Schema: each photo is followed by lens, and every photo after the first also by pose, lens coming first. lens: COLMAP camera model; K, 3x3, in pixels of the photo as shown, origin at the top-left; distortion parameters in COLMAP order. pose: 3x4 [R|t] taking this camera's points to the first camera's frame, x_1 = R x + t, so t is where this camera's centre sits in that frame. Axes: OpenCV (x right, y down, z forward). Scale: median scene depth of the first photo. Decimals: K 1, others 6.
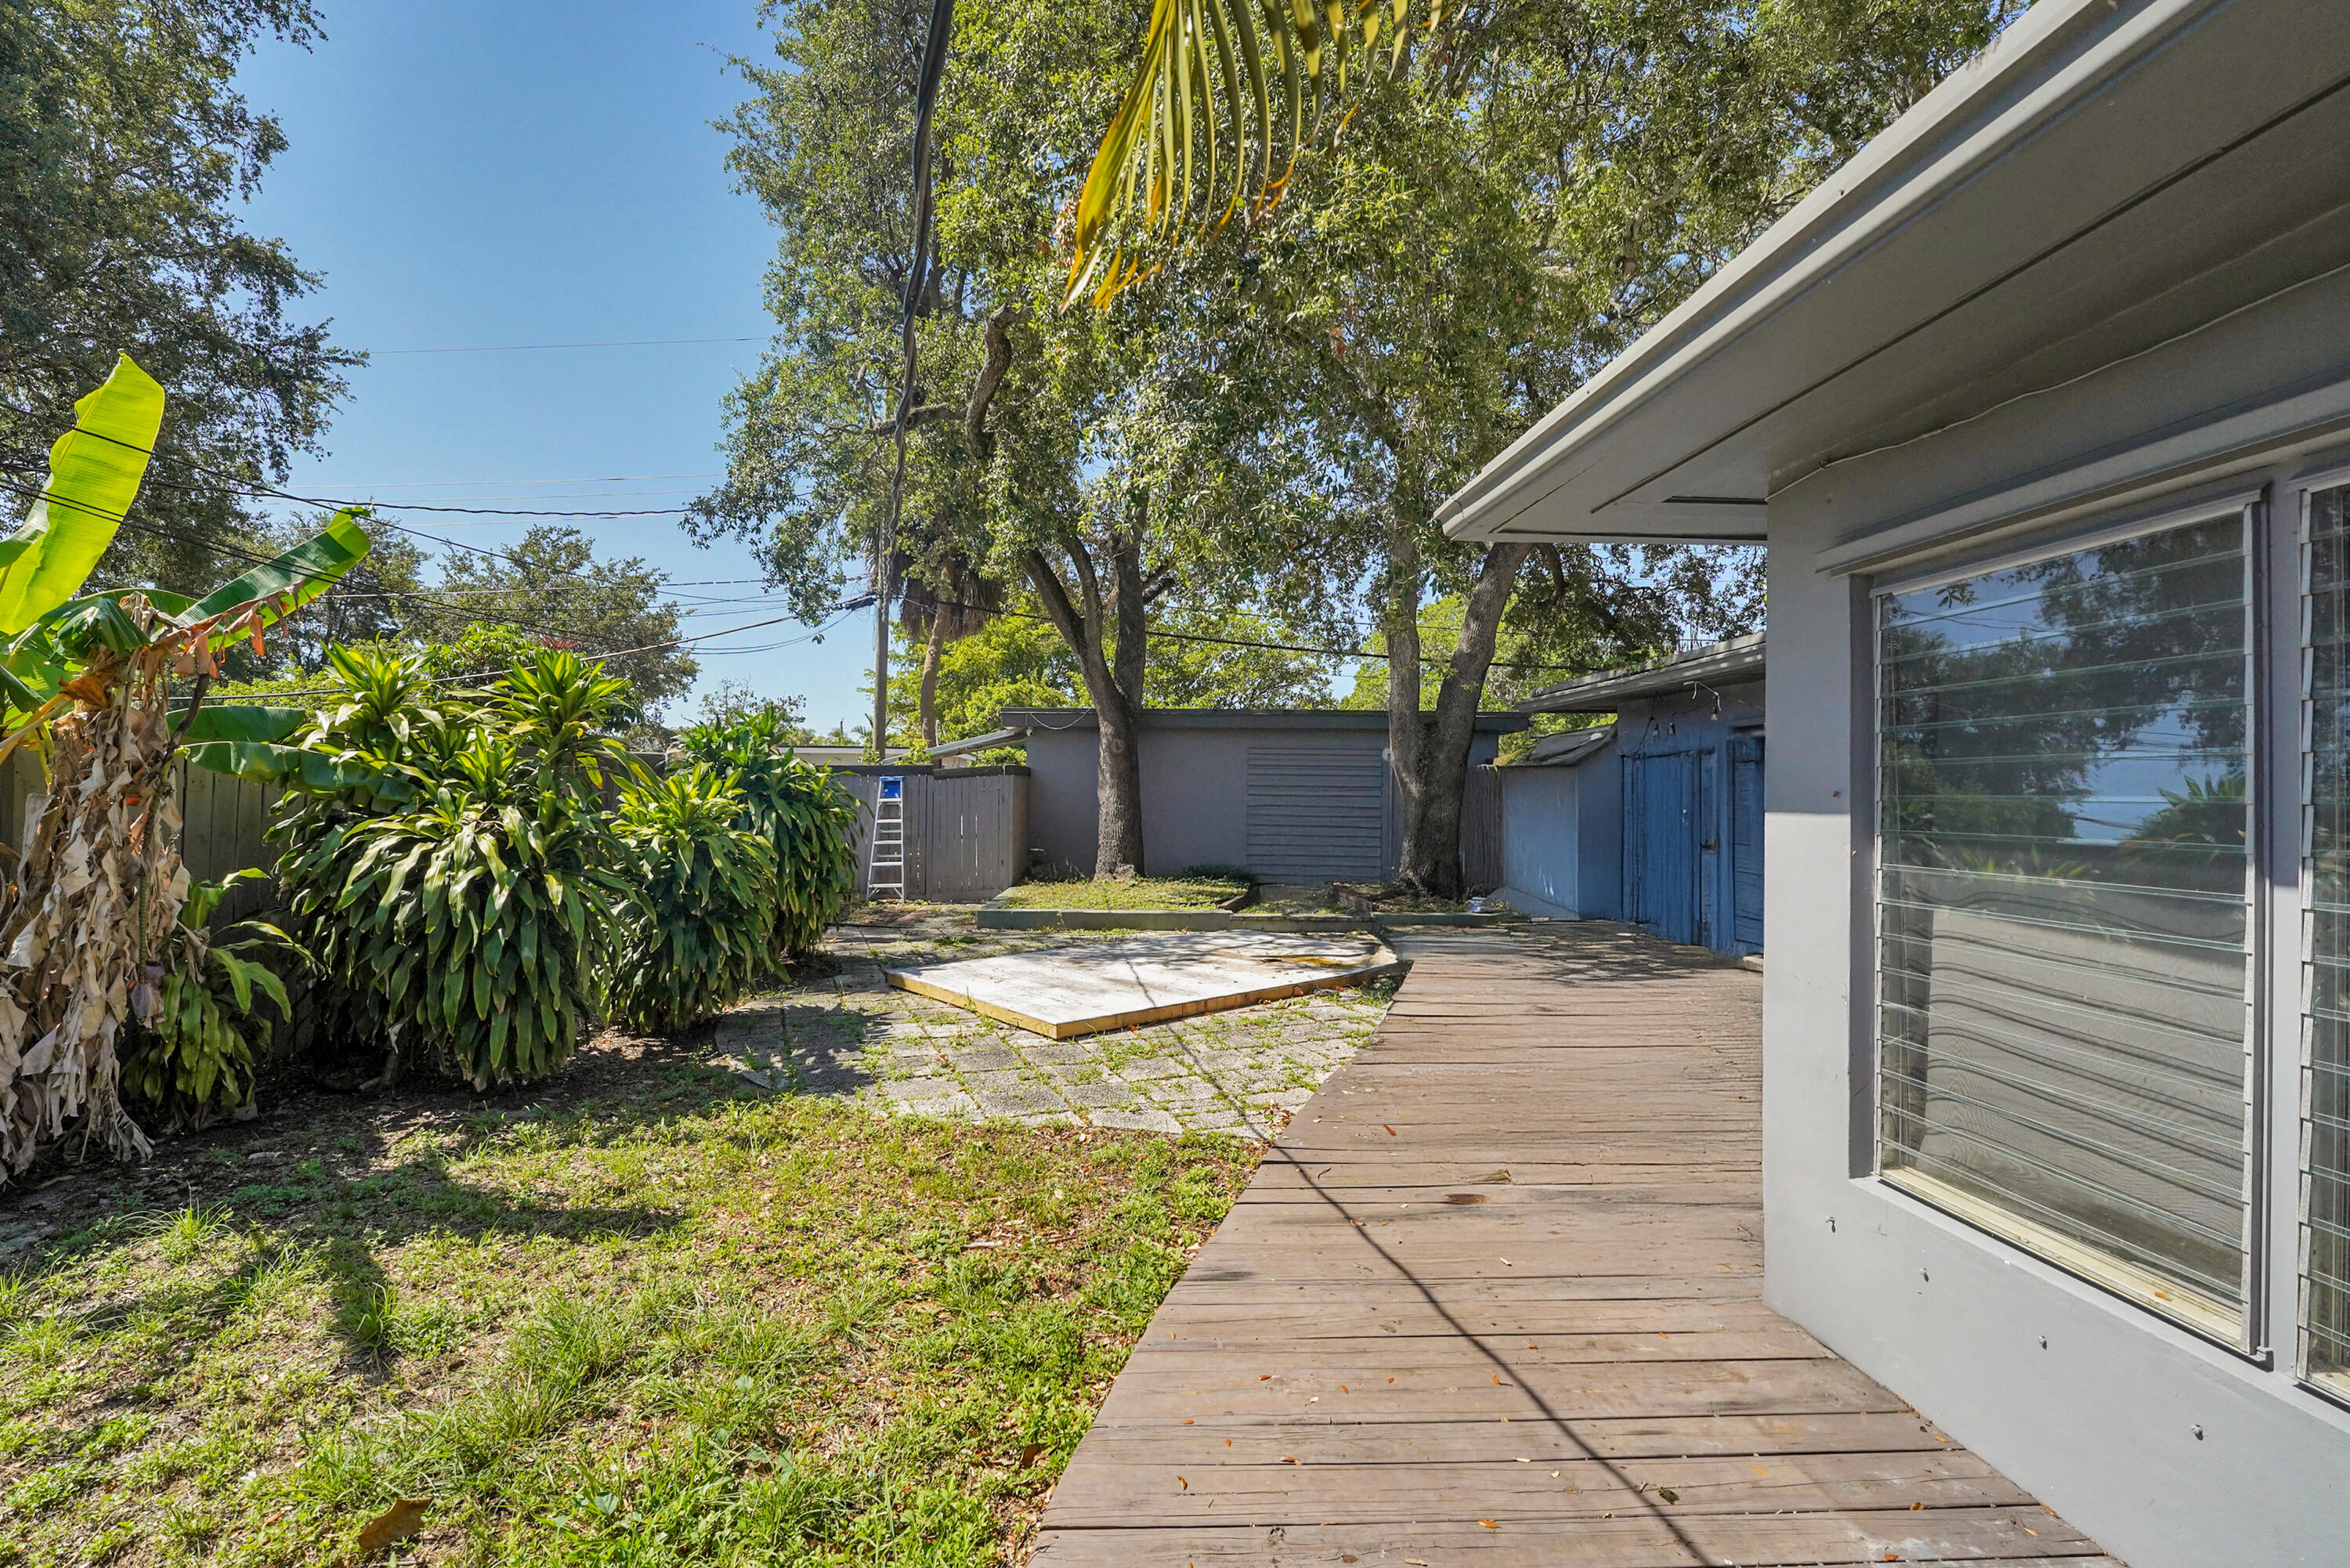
lens RADIAL K [[1049.4, 0, 1175.0], [0, 1049.4, 784.0], [0, 0, 1]] dist [-0.013068, -0.000111]
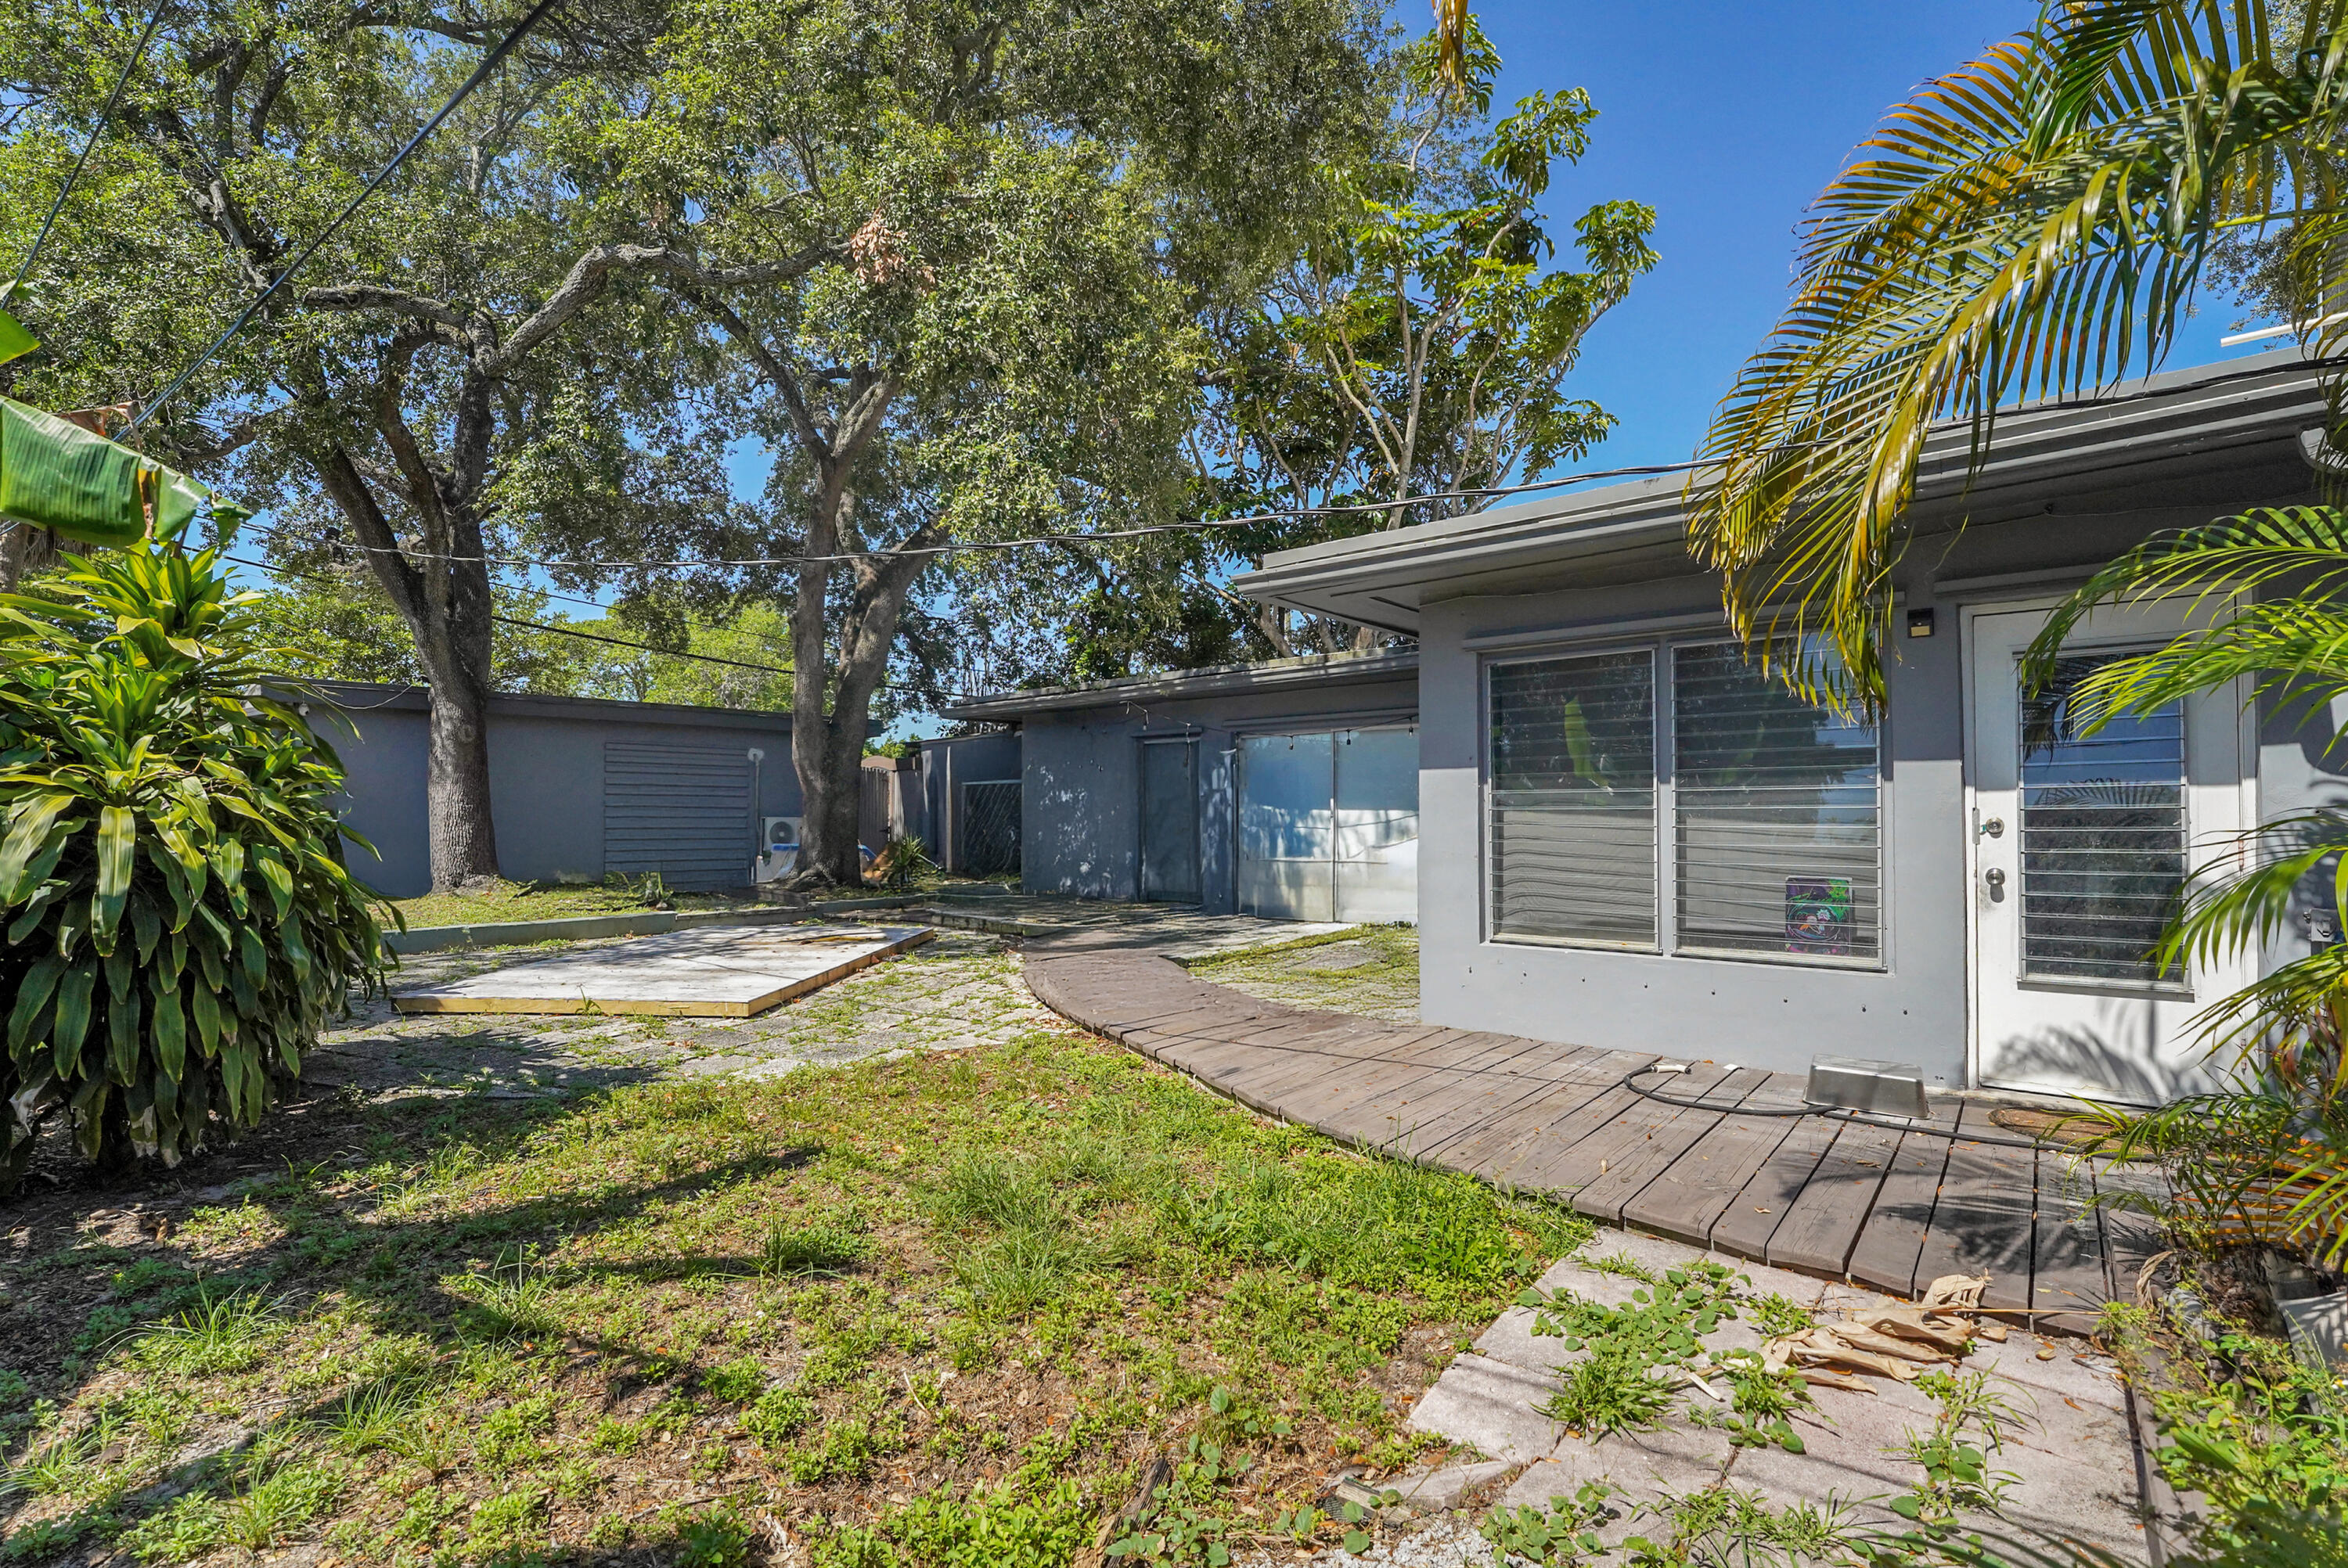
lens RADIAL K [[1103.5, 0, 1178.9], [0, 1103.5, 793.4], [0, 0, 1]] dist [-0.001443, -0.000077]
pose [[0.650032, 0.005295, 0.759888, -0.951374], [0.005626, 0.999915, -0.011780, 0.069155], [-0.759886, 0.011932, 0.649947, 0.014409]]
